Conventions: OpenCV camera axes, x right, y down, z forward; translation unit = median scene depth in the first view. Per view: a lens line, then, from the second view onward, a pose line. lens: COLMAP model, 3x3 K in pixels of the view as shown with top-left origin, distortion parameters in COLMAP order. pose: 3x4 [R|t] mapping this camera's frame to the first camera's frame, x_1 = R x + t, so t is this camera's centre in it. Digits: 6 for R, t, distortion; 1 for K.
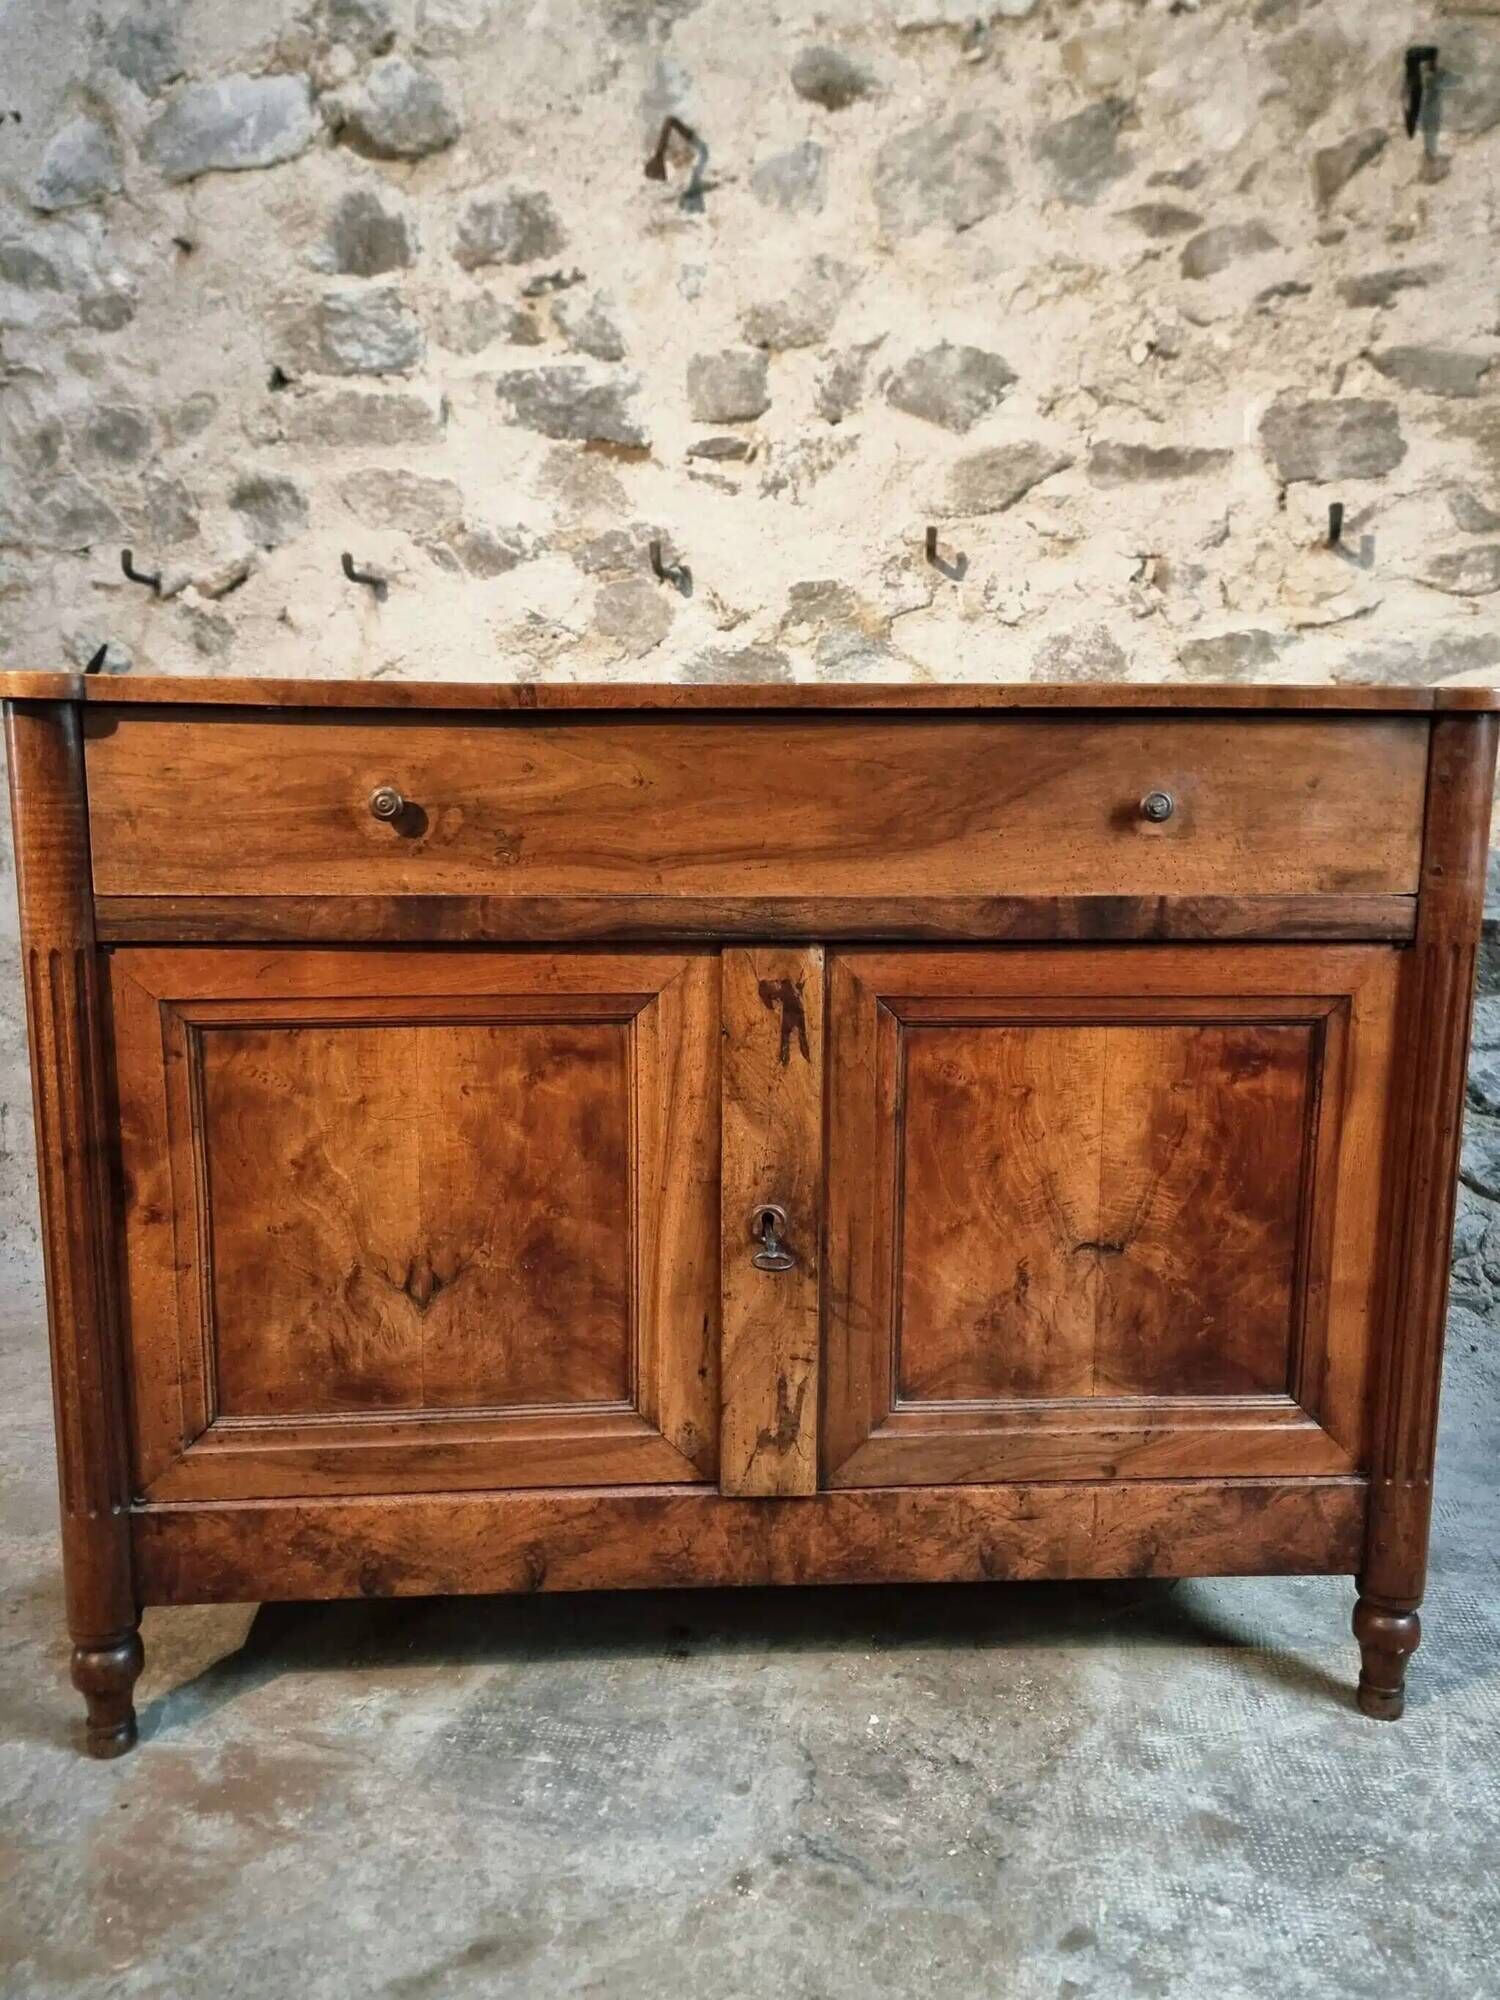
lens RADIAL K [[1517.0, 0, 748.7], [0, 1517.0, 987.4], [0, 0, 1]] dist [0.061467, -0.057024]
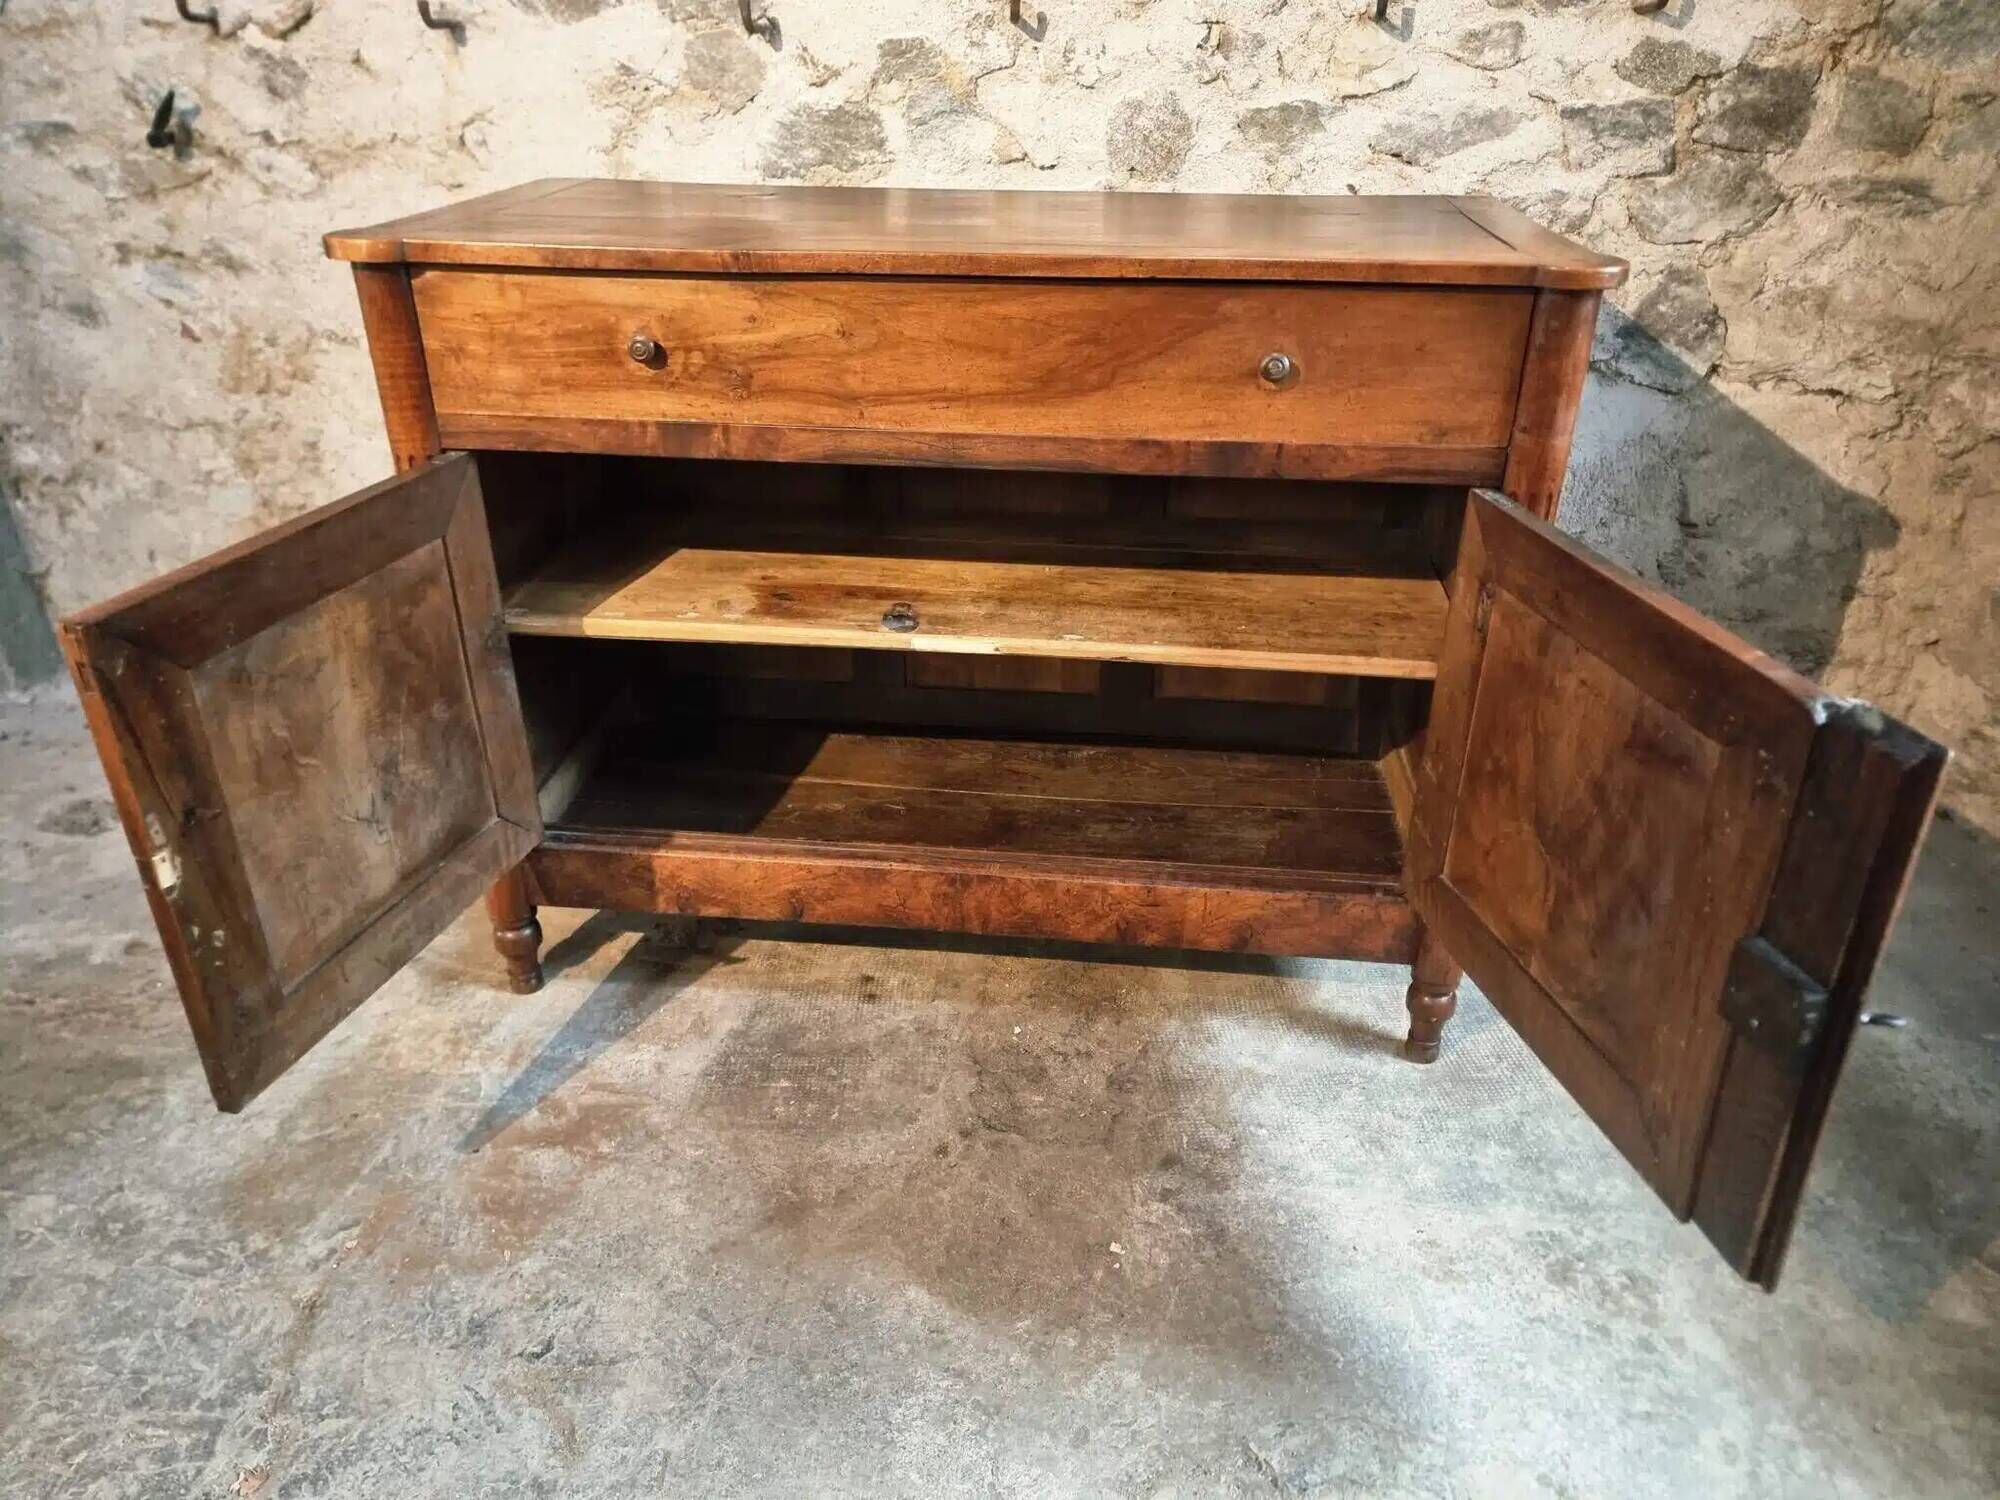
lens RADIAL K [[1393.7, 0, 998.6], [0, 1393.7, 761.7], [0, 0, 1]] dist [0.059995, -0.052162]
pose [[0.988293, -0.076540, 0.131981, -0.062214], [0.029846, 0.945333, 0.324739, -0.121155], [-0.149622, -0.316998, 0.936550, -0.077069]]
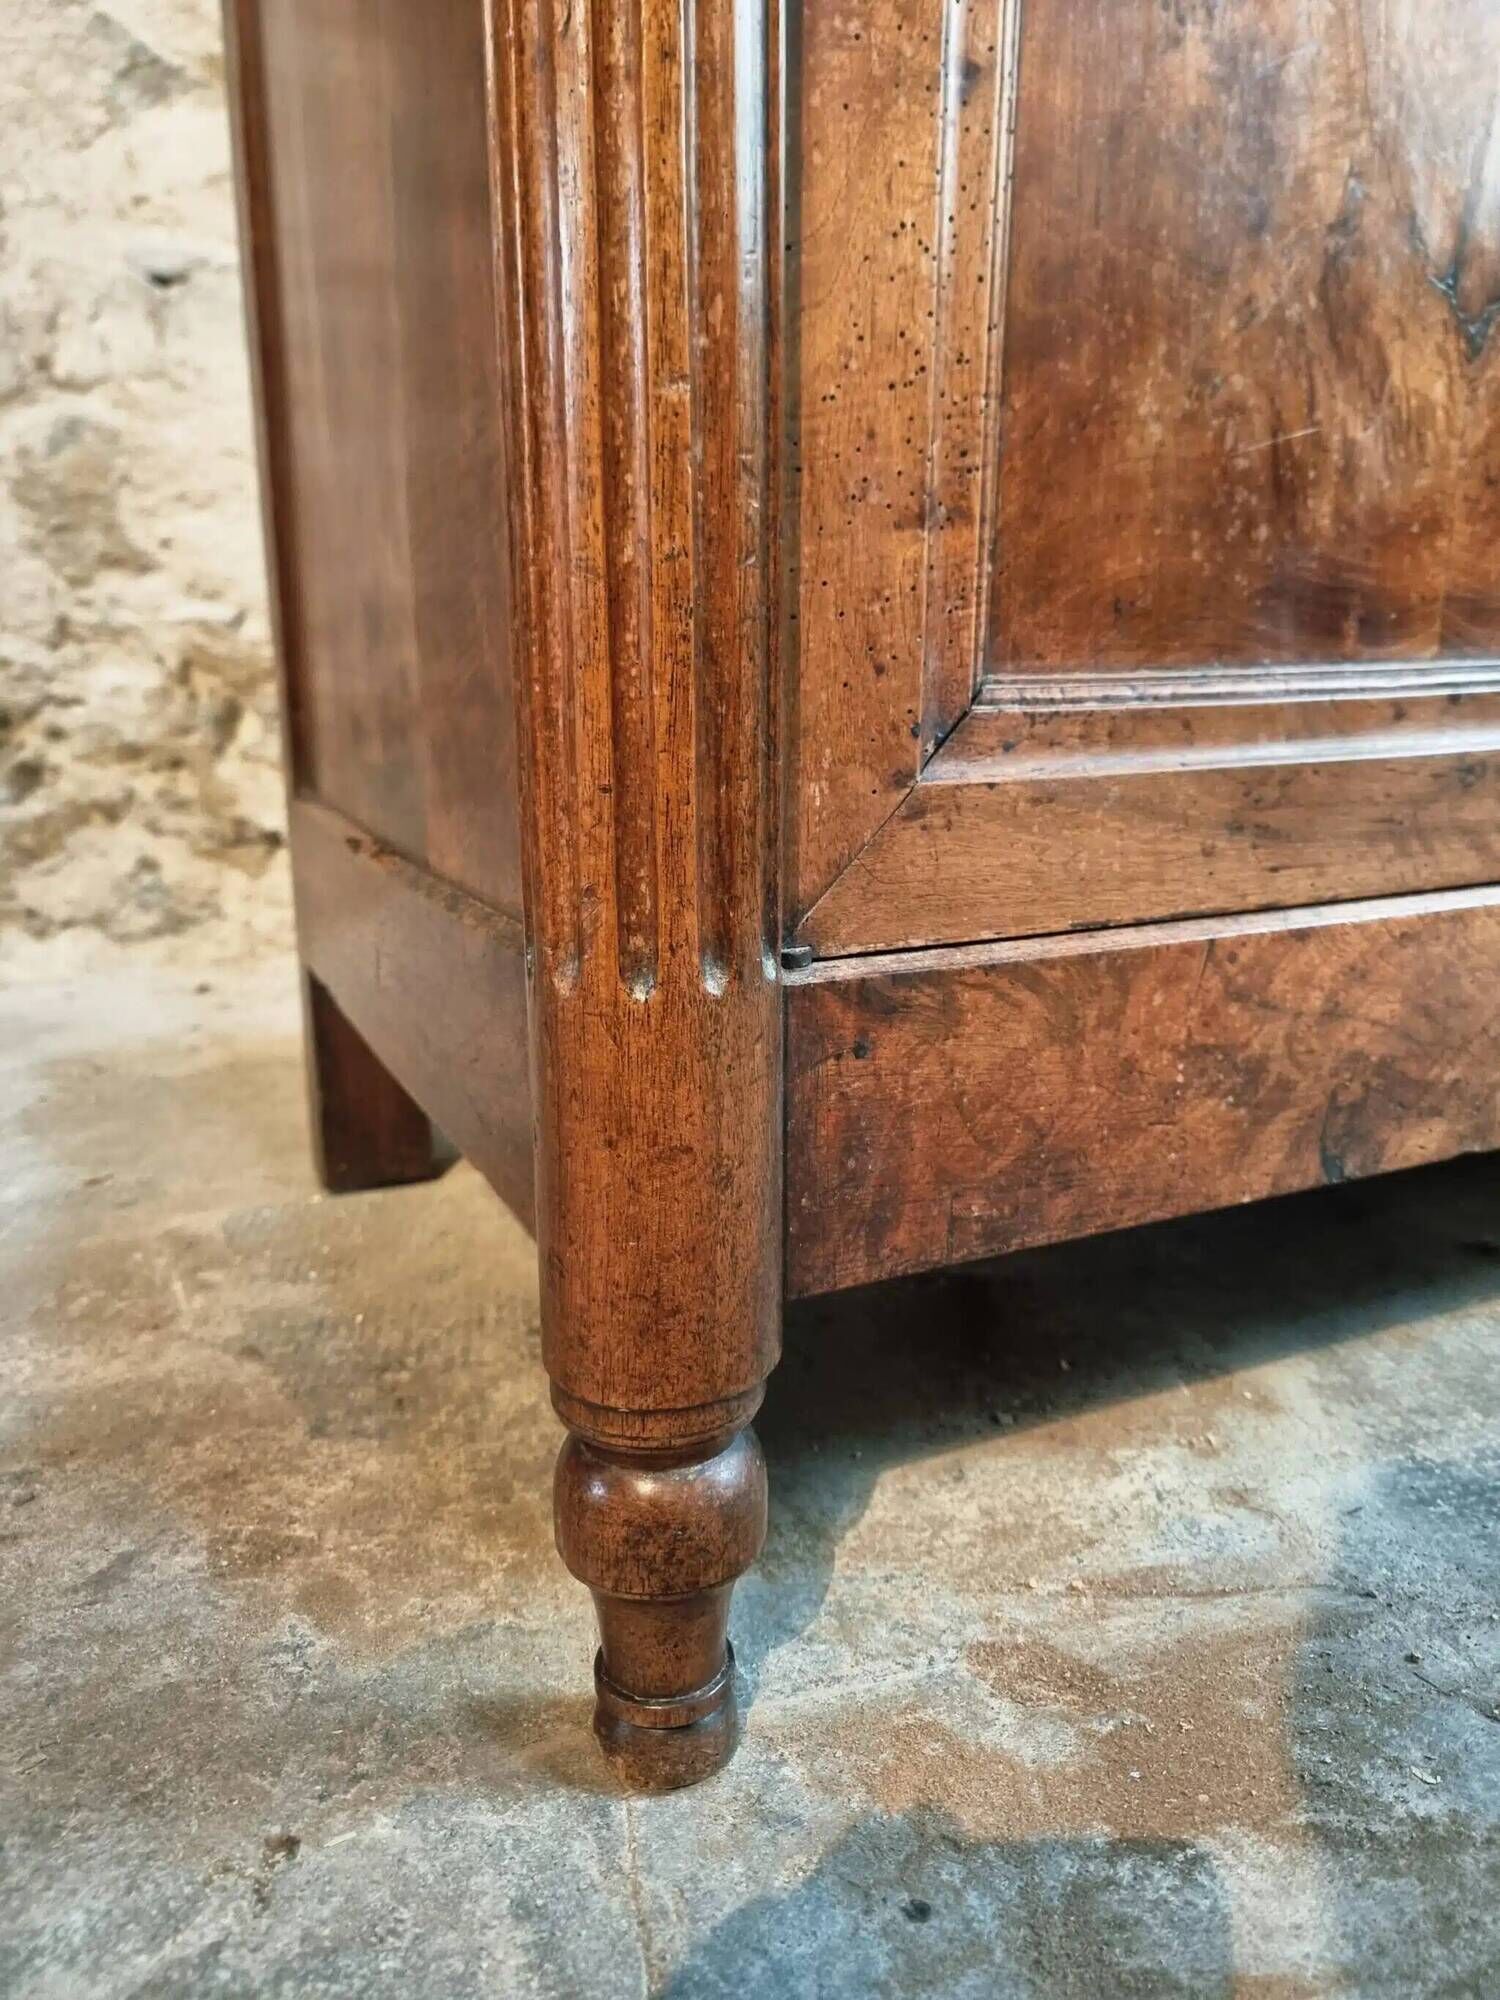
lens RADIAL K [[1420.5, 0, 737.3], [0, 1420.5, 1007.3], [0, 0, 1]] dist [0.043534, -0.049434]
pose [[0.931659, -0.101794, 0.348782, -0.357359], [0.072171, 0.992671, 0.096935, 0.224314], [-0.356093, -0.065138, 0.932178, 0.525636]]
